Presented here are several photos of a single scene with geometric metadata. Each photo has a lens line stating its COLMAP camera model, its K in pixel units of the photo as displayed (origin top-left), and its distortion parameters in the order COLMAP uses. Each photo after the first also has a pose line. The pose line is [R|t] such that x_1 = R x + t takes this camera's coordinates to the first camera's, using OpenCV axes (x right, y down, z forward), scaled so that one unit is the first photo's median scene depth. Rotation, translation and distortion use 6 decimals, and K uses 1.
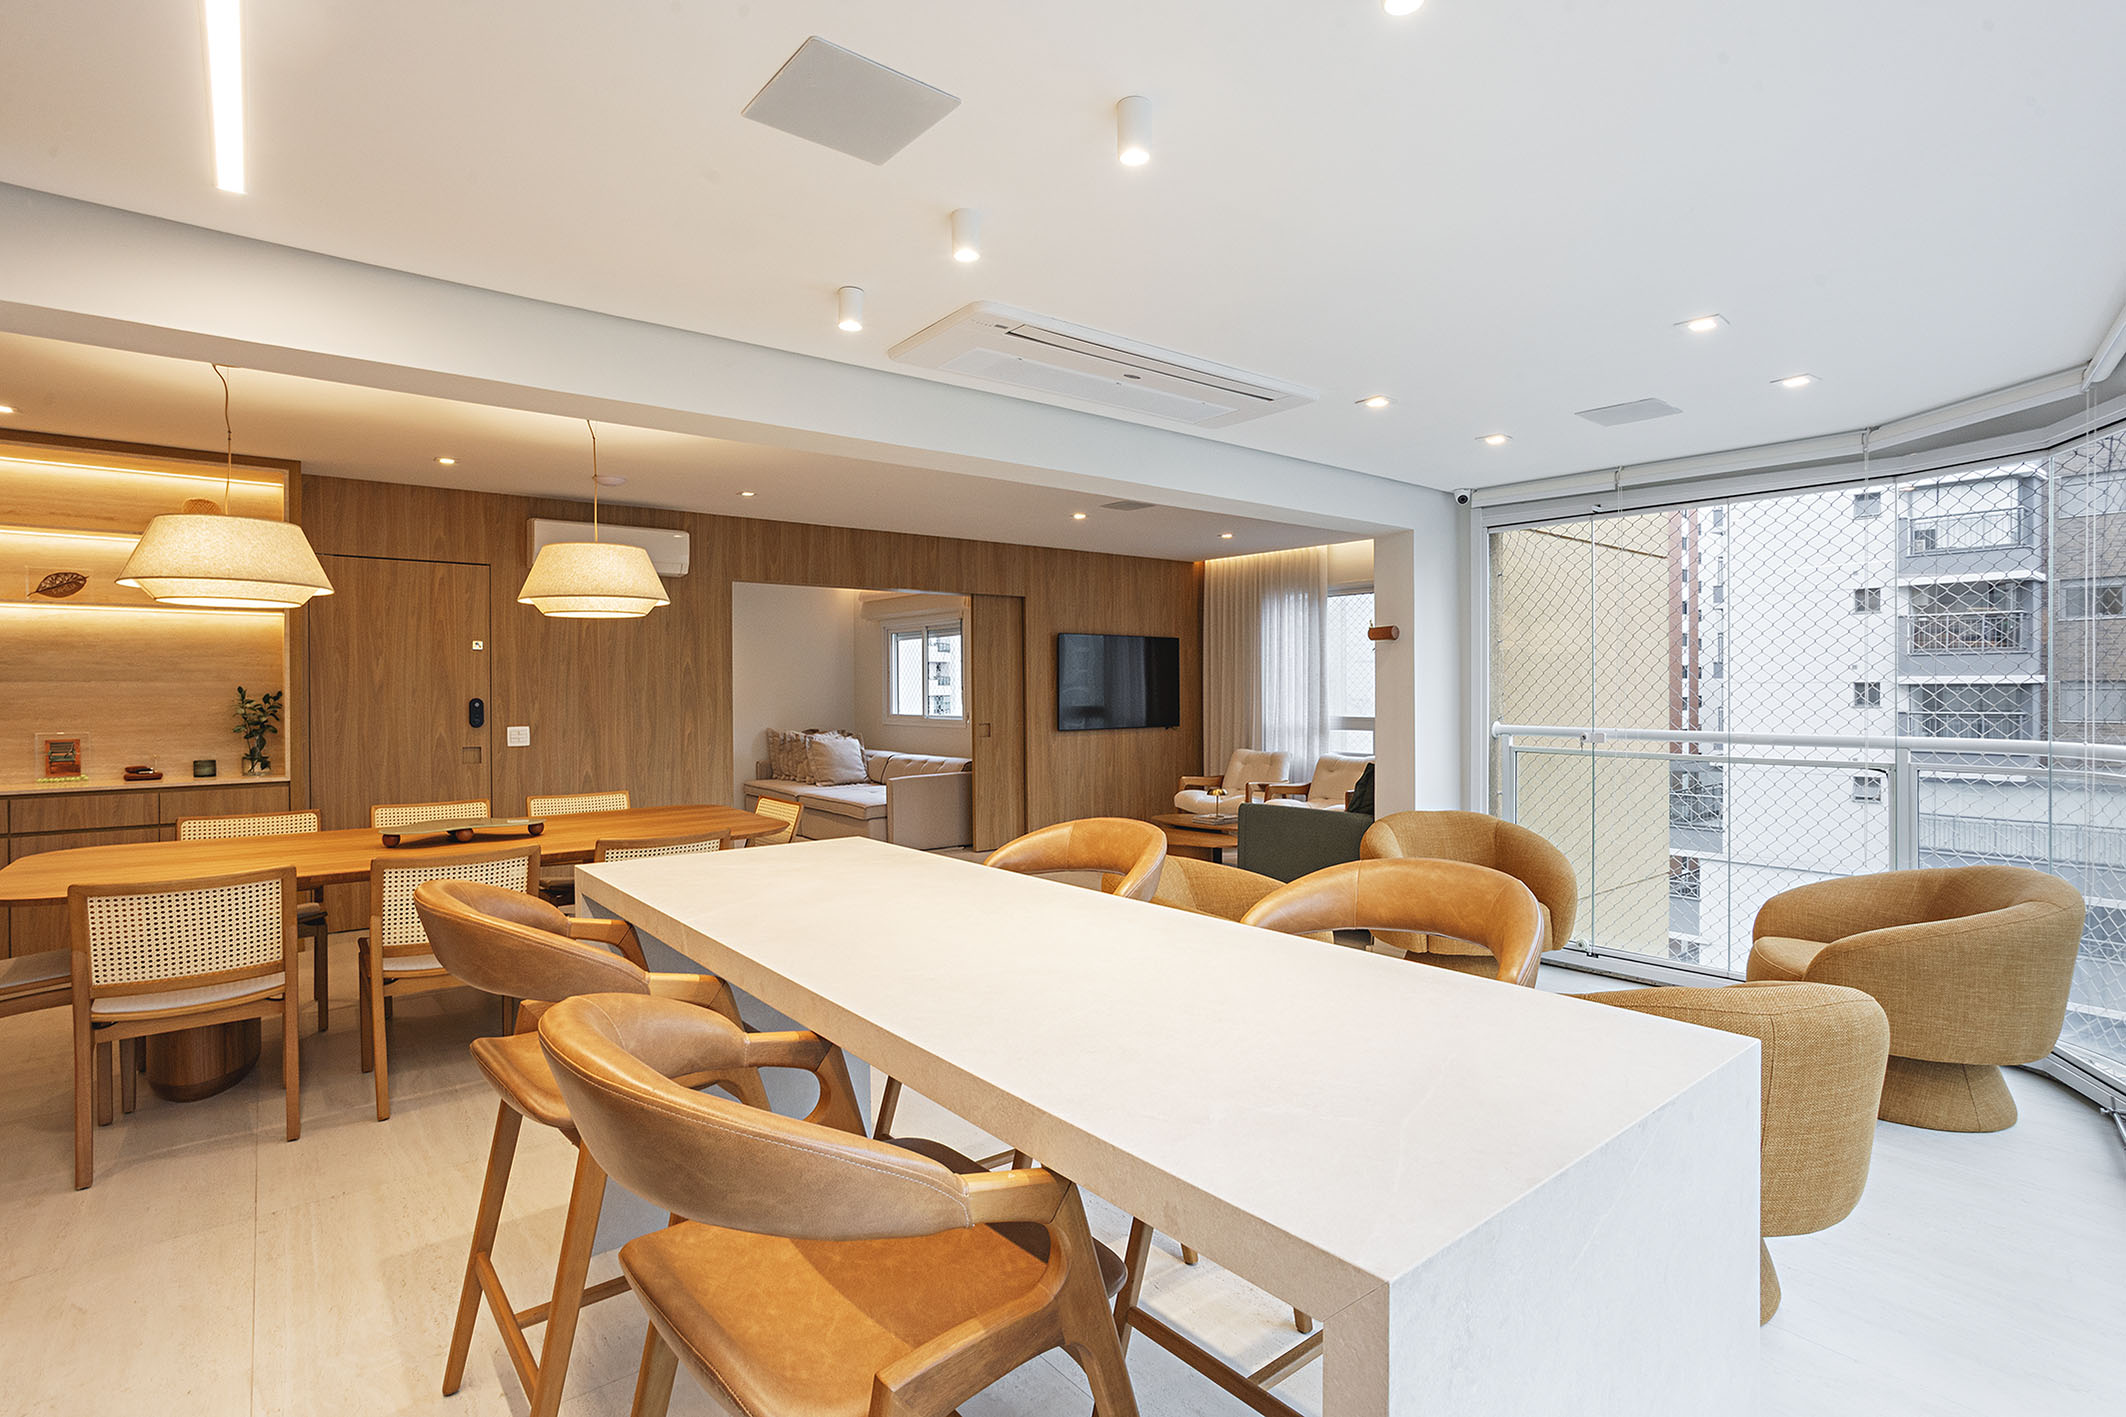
lens RADIAL K [[1021.3, 0, 1053.3], [0, 1021.3, 731.2], [0, 0, 1]] dist [-0.020246, 0.005717]
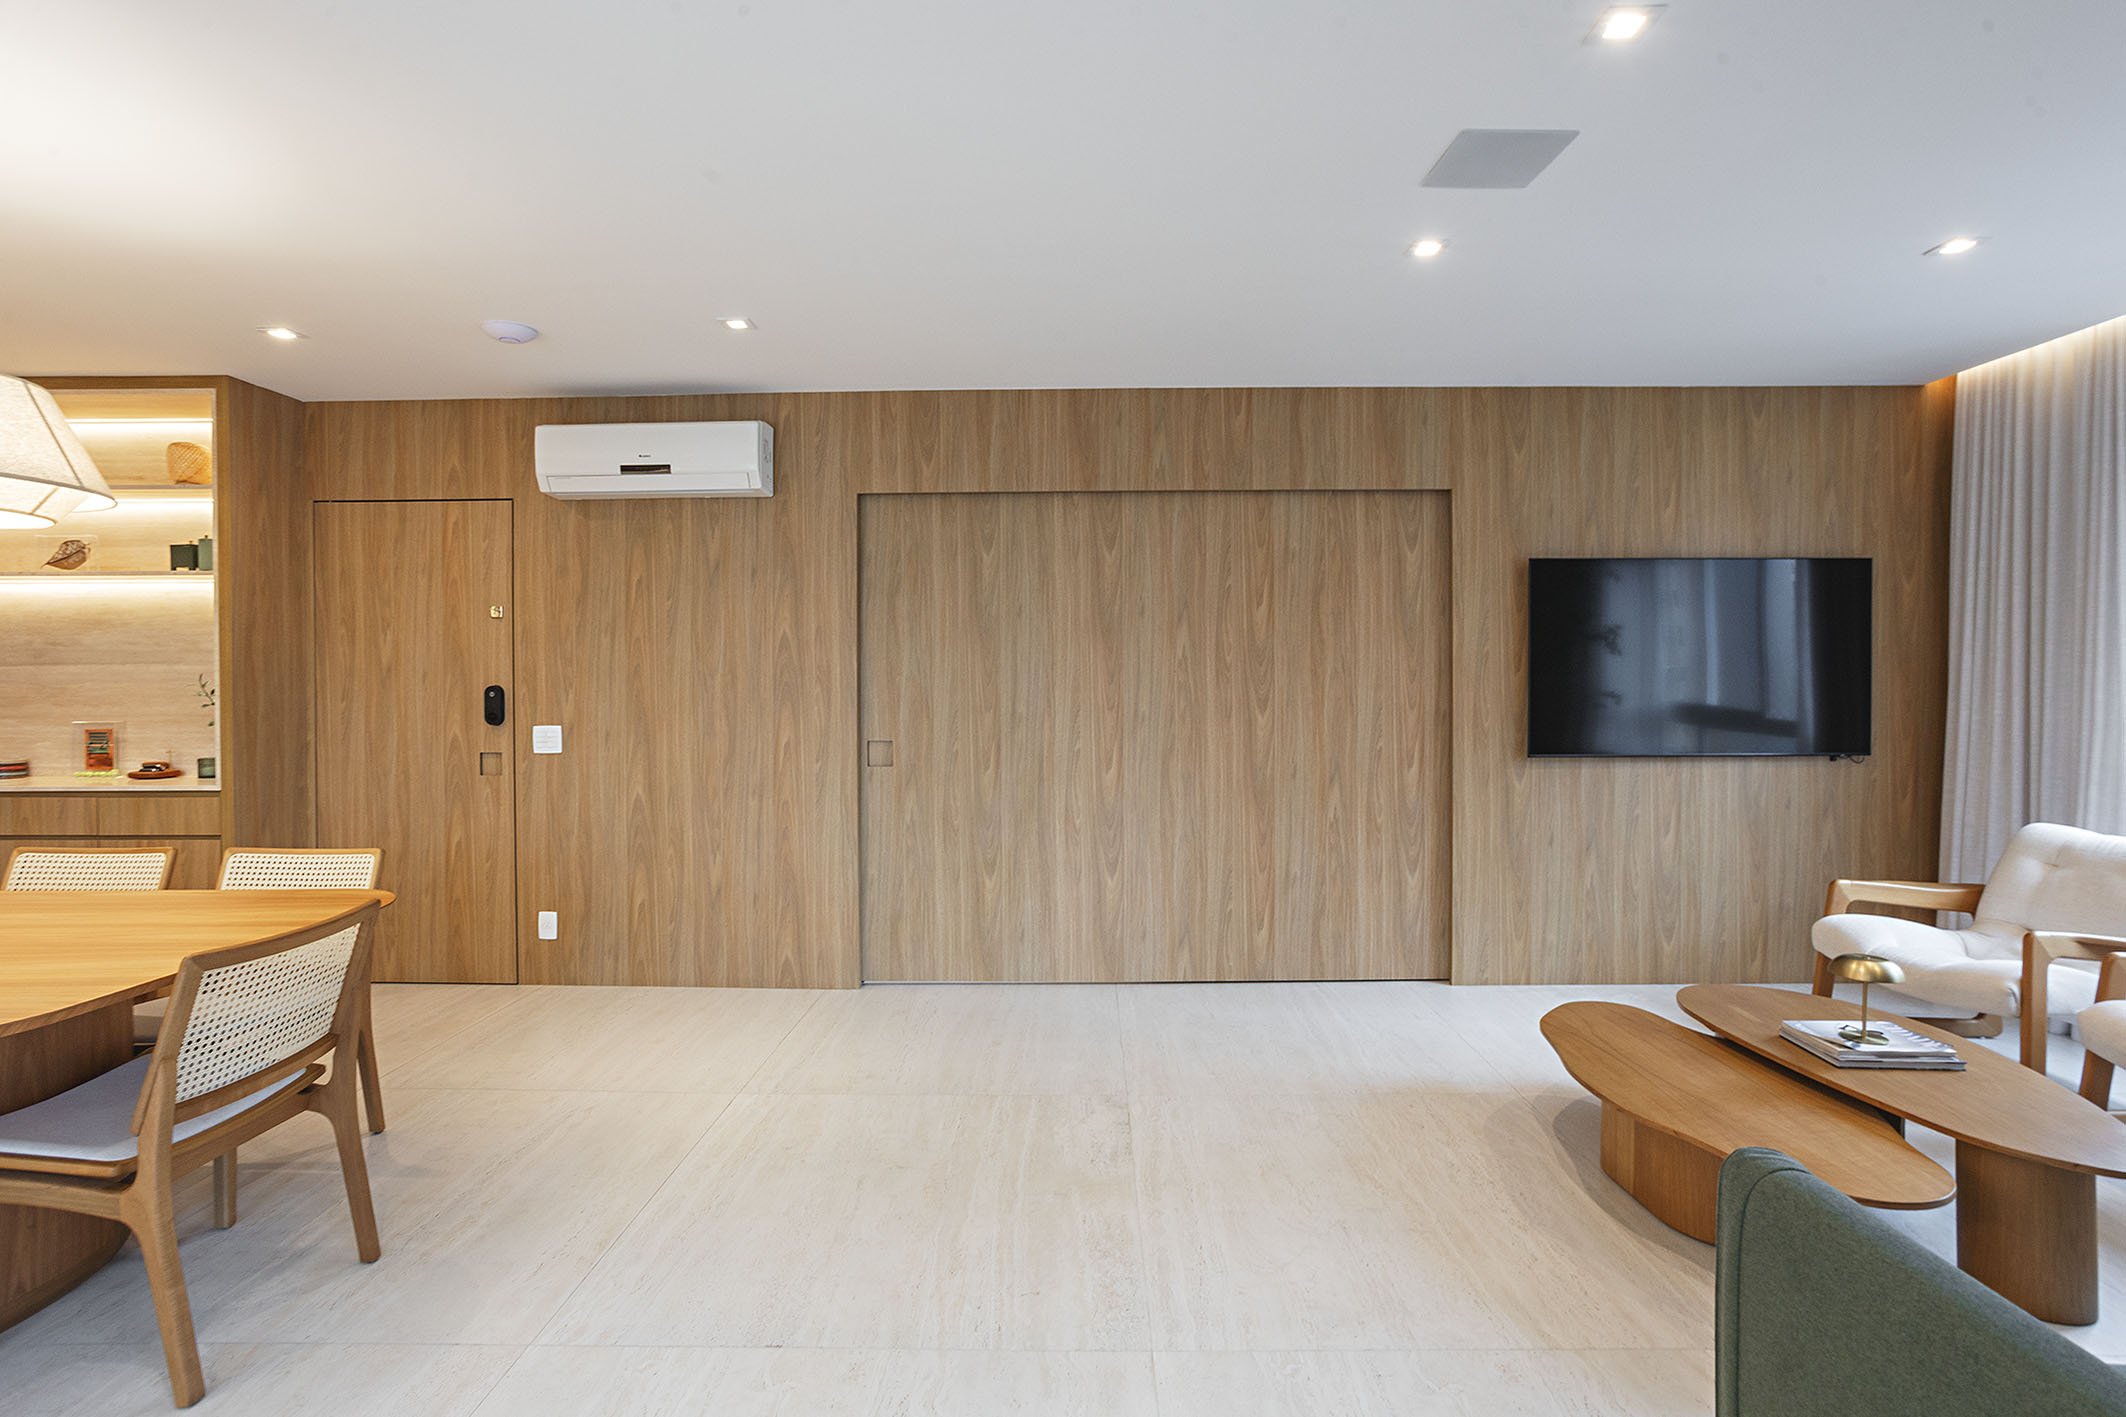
lens RADIAL K [[1021.3, 0, 1059.3], [0, 1021.3, 705.8], [0, 0, 1]] dist [-0.020246, 0.005717]
pose [[0.778228, 0.015987, -0.627778, 0.189480], [-0.025219, 0.999665, -0.005806, -0.022834], [0.627475, 0.020350, 0.778371, 0.664300]]
